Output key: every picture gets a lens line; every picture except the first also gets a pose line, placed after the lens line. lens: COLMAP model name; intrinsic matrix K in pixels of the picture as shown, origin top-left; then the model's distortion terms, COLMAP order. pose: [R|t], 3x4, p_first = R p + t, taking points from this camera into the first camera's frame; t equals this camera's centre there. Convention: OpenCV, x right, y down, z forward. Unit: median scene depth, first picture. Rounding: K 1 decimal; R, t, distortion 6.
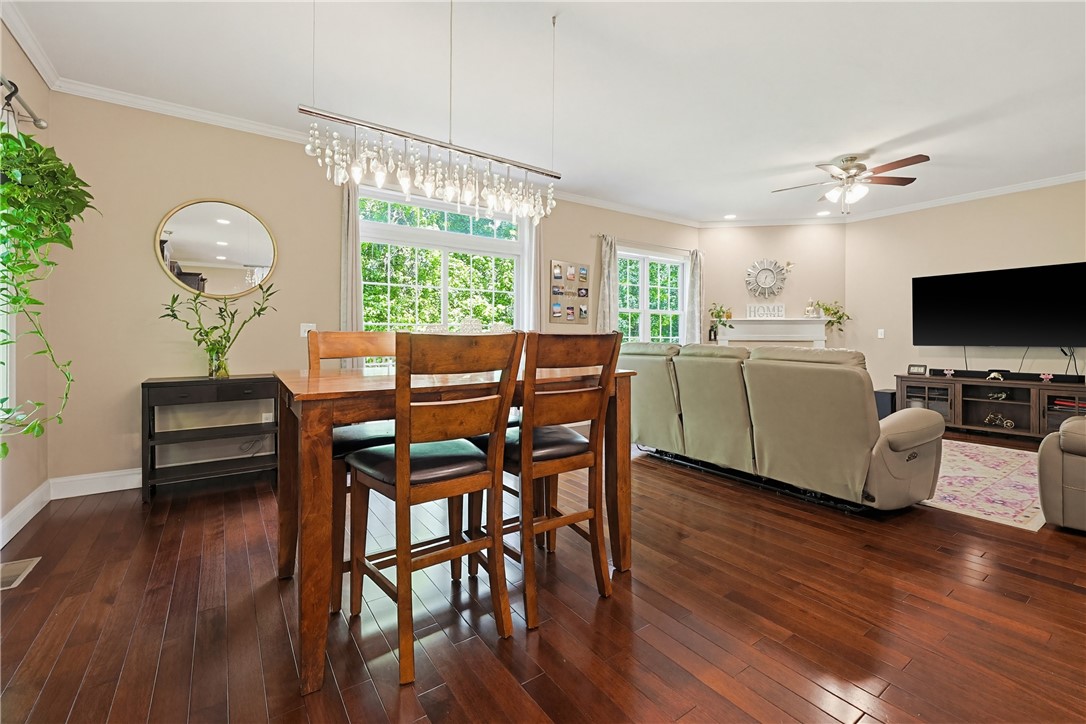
lens RADIAL K [[463.7, 0, 559.0], [0, 463.7, 338.6], [0, 0, 1]] dist [0.000237, -0.000147]
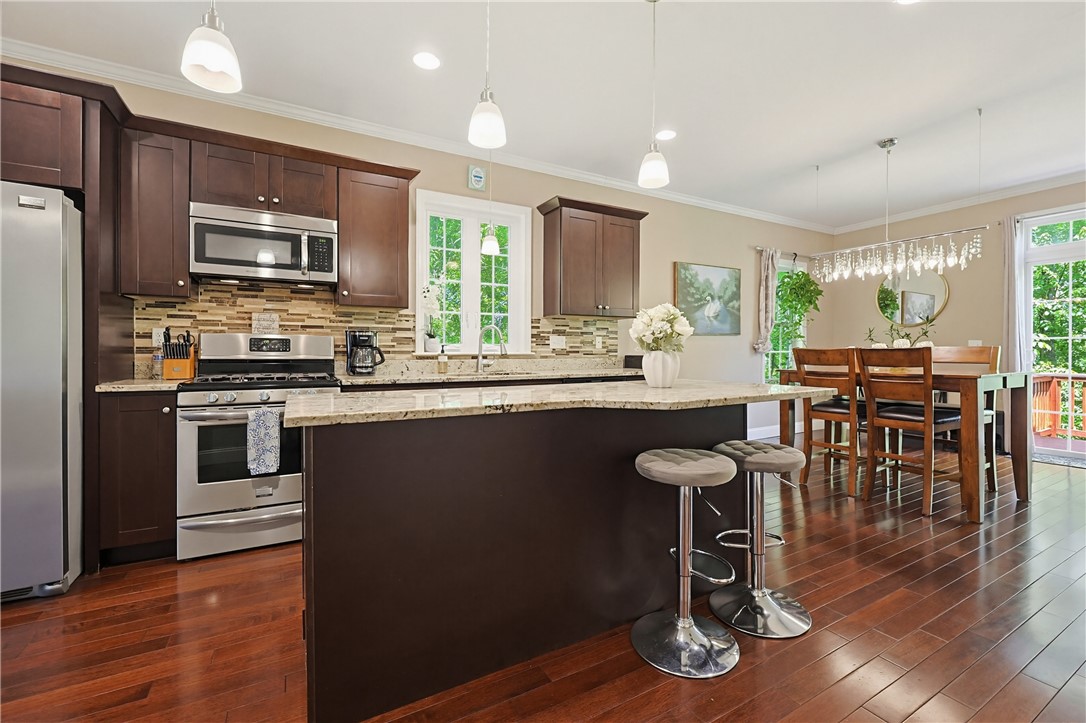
lens RADIAL K [[463.7, 0, 541.5], [0, 463.7, 357.1], [0, 0, 1]] dist [0.000237, -0.000147]
pose [[-0.125421, 0.011274, -0.992039, 0.804190], [-0.004894, 0.999916, 0.011982, 0.003594], [0.992091, 0.006358, -0.125356, -0.041638]]
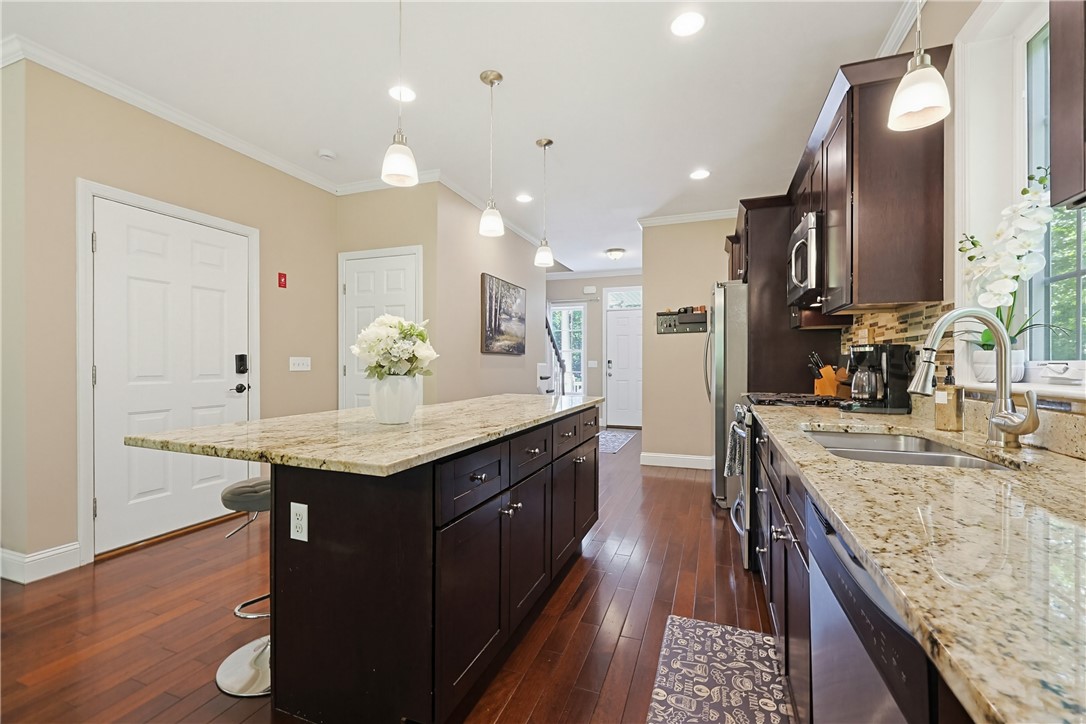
lens RADIAL K [[463.7, 0, 542.4], [0, 463.7, 367.1], [0, 0, 1]] dist [0.000237, -0.000147]
pose [[-0.548600, -0.009729, 0.836029, -0.121927], [-0.000108, 0.999933, 0.011566, -0.010190], [-0.836085, 0.006255, -0.548564, 0.141756]]
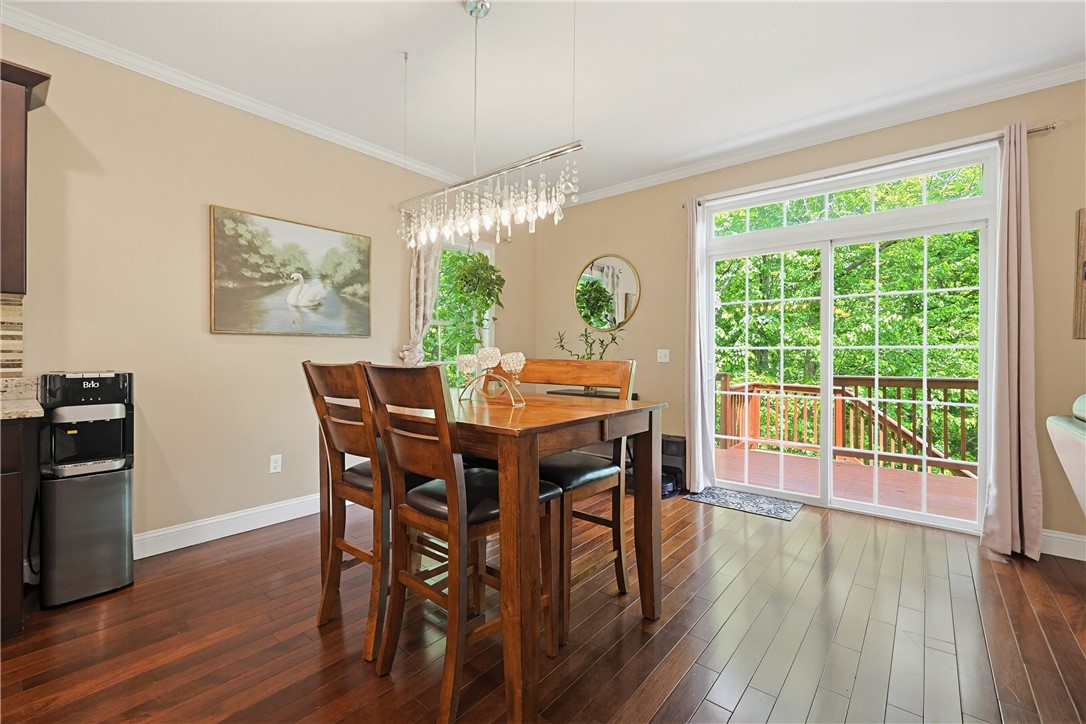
lens RADIAL K [[463.7, 0, 545.0], [0, 463.7, 355.8], [0, 0, 1]] dist [0.000237, -0.000147]
pose [[0.234082, 0.001262, -0.972216, 0.375964], [-0.011895, 0.999928, -0.001566, -0.012728], [0.972144, 0.011931, 0.234080, 0.434256]]
